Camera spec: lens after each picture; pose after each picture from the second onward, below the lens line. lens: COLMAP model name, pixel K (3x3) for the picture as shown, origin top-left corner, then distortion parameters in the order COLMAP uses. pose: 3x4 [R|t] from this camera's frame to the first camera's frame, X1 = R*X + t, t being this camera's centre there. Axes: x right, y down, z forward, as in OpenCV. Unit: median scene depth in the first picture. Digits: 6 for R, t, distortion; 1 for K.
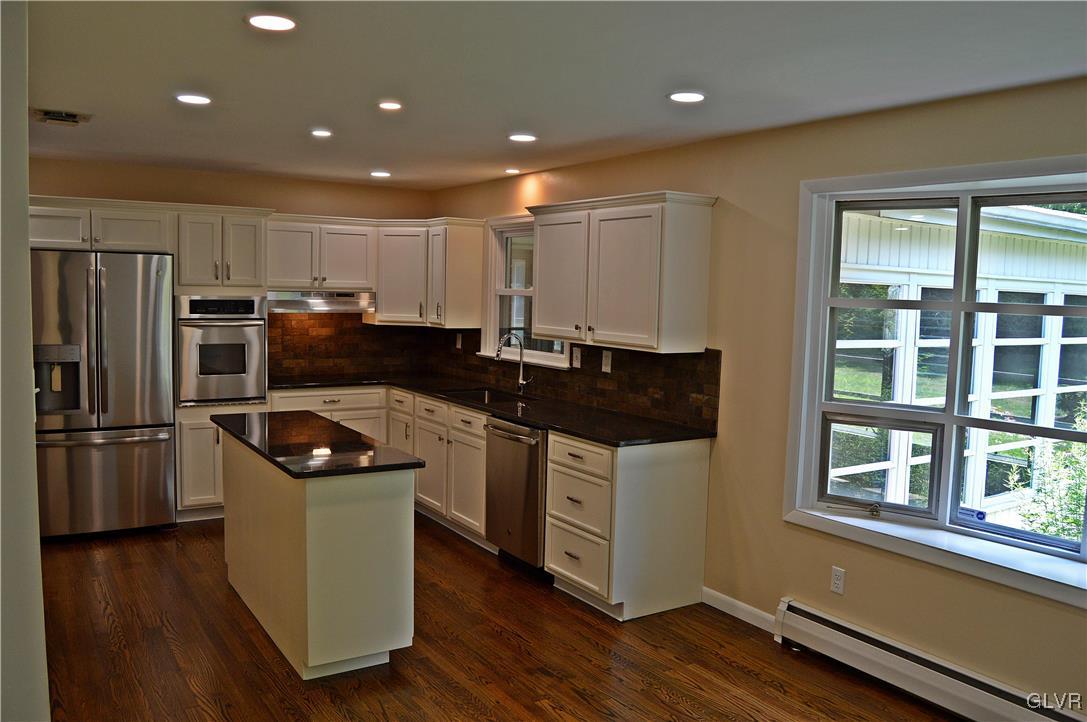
lens RADIAL K [[872.4, 0, 545.3], [0, 872.4, 365.4], [0, 0, 1]] dist [-0.079052, 0.005163]
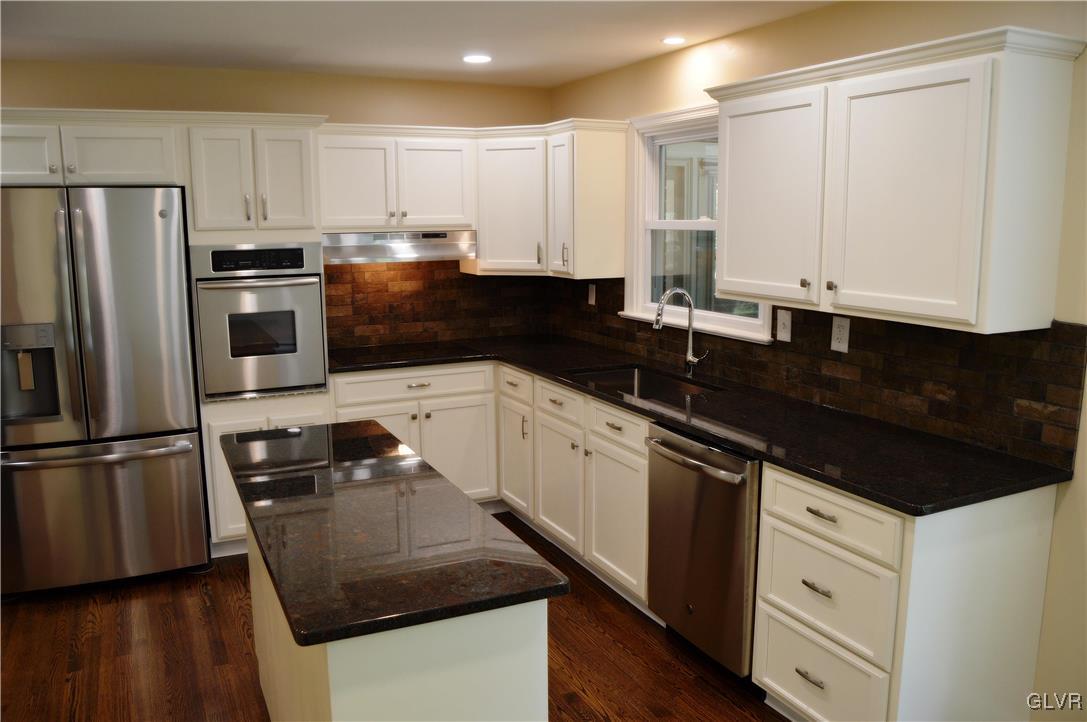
lens RADIAL K [[872.4, 0, 545.3], [0, 872.4, 365.4], [0, 0, 1]] dist [-0.079052, 0.005163]
pose [[0.991791, -0.011190, -0.127381, -0.054234], [0.021287, 0.996712, 0.078181, -0.031582], [0.126087, -0.080251, 0.988768, 0.324305]]
